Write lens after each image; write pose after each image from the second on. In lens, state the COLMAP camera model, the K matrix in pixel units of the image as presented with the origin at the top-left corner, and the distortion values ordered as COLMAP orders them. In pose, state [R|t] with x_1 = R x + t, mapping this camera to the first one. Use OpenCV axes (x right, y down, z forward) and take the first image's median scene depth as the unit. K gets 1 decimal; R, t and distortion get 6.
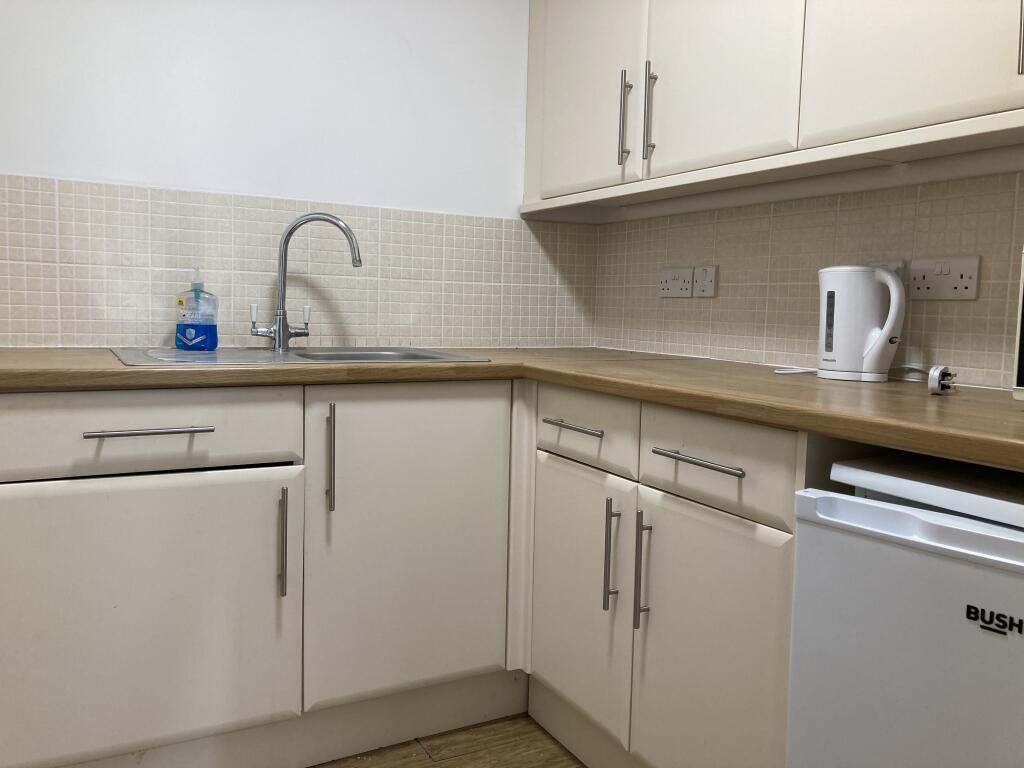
lens RADIAL K [[850.5, 0, 512.0], [0, 850.5, 384.0], [0, 0, 1]] dist [0.072772, -0.152494]
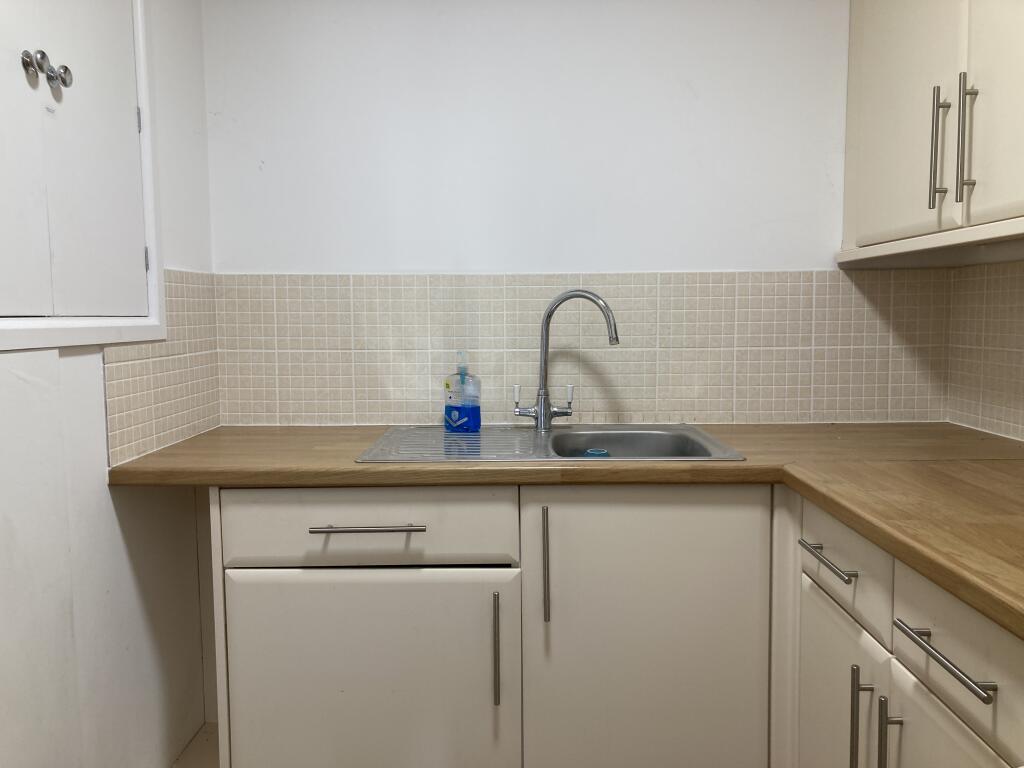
lens RADIAL K [[853.0, 0, 493.6], [0, 853.0, 379.4], [0, 0, 1]] dist [0.026730, -0.008419]
pose [[0.861824, 0.005356, -0.507178, 0.180890], [-0.013057, 0.999847, -0.011628, -0.089178], [0.507039, 0.016643, 0.861763, 0.136255]]
